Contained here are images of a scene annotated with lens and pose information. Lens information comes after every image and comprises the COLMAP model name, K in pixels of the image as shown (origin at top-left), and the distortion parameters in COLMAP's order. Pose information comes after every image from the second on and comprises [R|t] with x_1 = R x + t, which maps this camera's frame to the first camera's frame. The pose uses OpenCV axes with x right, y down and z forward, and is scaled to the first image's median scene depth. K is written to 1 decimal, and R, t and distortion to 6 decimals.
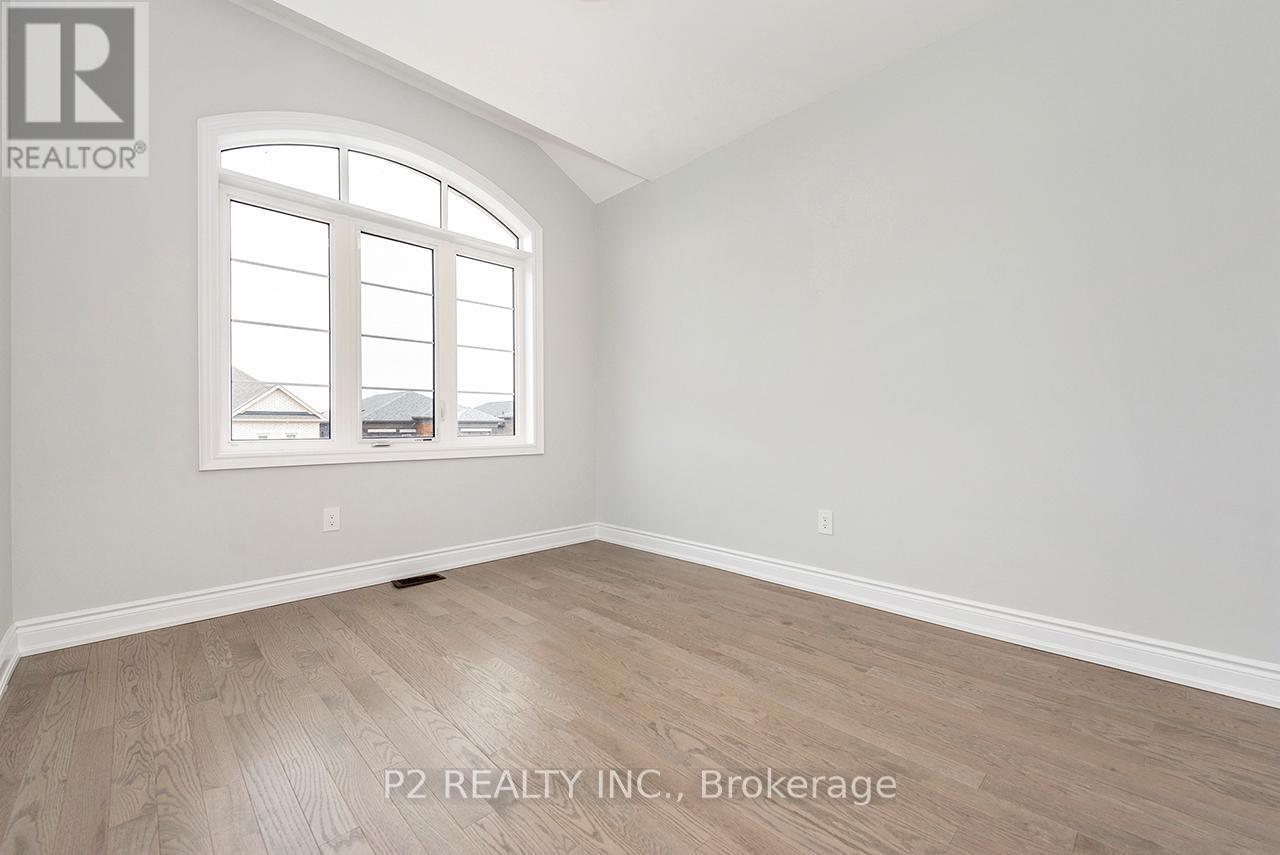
lens RADIAL K [[519.6, 0, 633.7], [0, 519.6, 427.6], [0, 0, 1]] dist [0.002918, -0.000459]
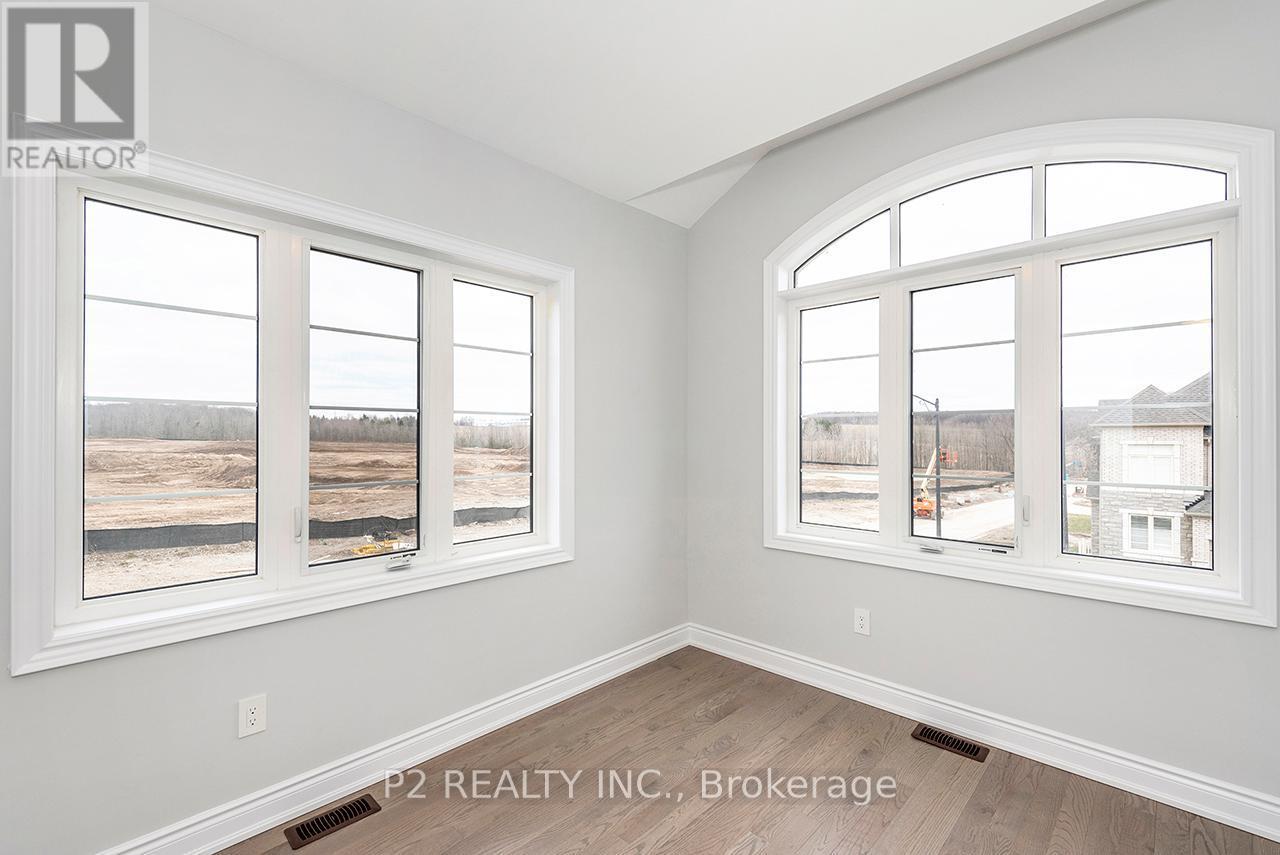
lens RADIAL K [[550.6, 0, 640.0], [0, 550.6, 427.5], [0, 0, 1]] dist [0.002308, 0.000118]
pose [[0.012672, -0.010150, -0.999868, 0.403544], [0.005654, 0.999933, -0.010079, -0.163043], [0.999904, -0.005526, 0.012728, 0.593100]]
